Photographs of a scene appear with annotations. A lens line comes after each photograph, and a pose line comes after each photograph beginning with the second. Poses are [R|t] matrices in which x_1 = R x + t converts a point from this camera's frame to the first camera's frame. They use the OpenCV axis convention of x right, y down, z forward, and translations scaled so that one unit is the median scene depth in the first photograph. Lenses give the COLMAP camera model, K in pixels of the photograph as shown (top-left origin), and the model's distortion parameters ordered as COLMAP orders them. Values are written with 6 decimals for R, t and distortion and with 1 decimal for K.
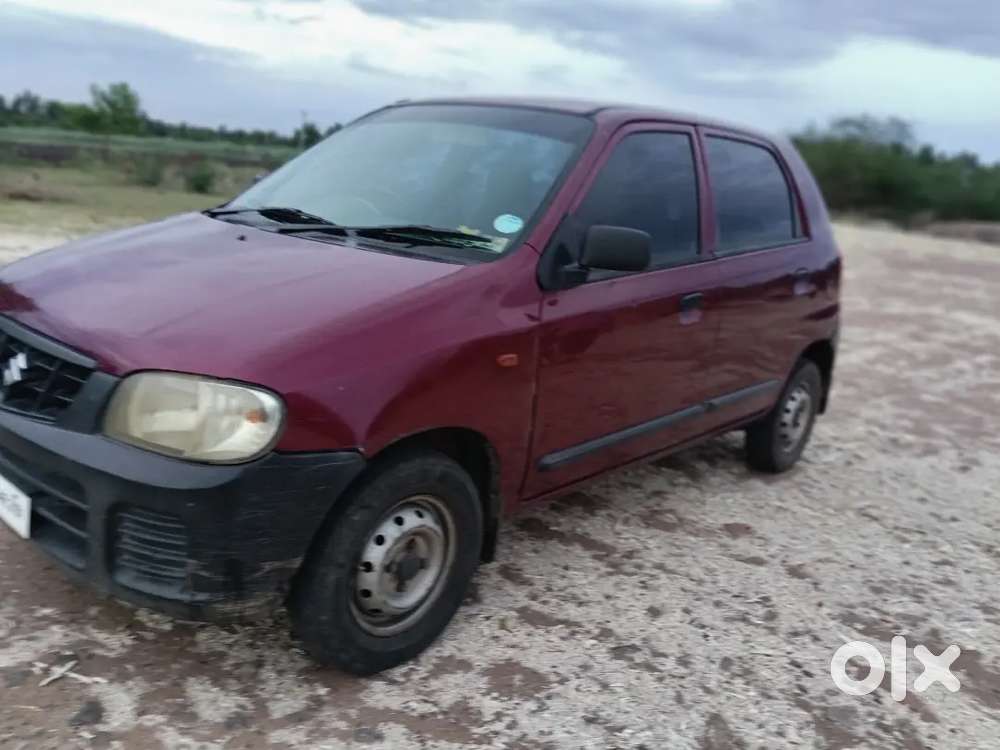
lens RADIAL K [[828.5, 0, 504.7], [0, 828.5, 374.4], [0, 0, 1]] dist [0.025433, -0.074332]
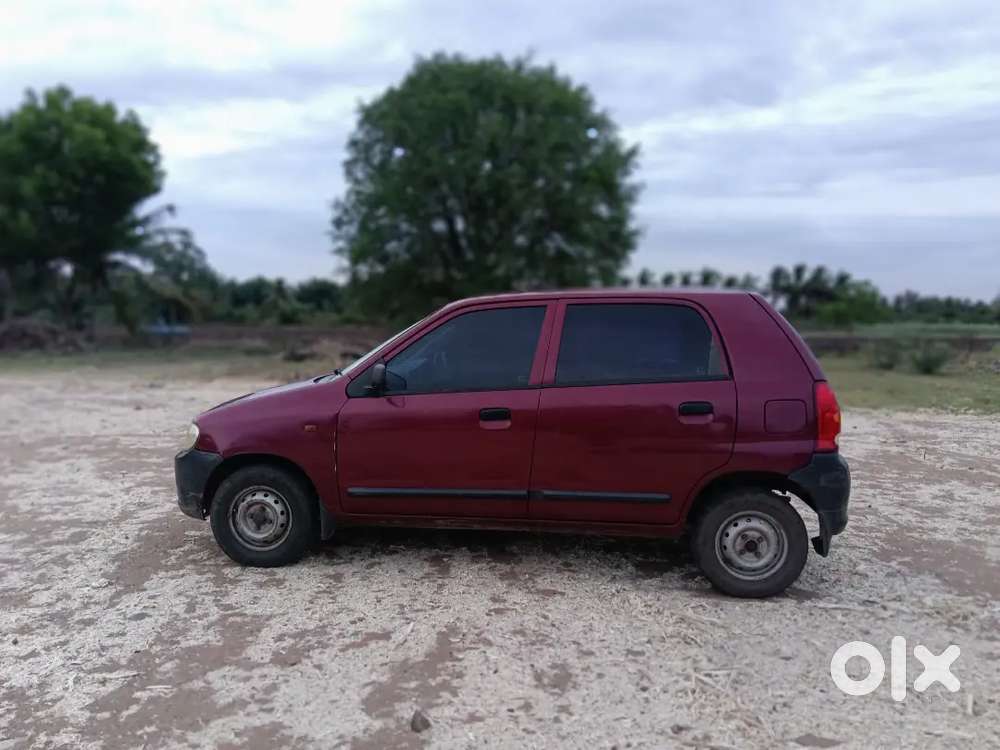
lens RADIAL K [[814.6, 0, 499.0], [0, 814.6, 373.2], [0, 0, 1]] dist [0.031804, -0.099302]
pose [[0.566291, -0.032953, -0.823547, 1.829621], [-0.152393, 0.977786, -0.143914, 0.063722], [0.809995, 0.207000, 0.548689, 0.227741]]
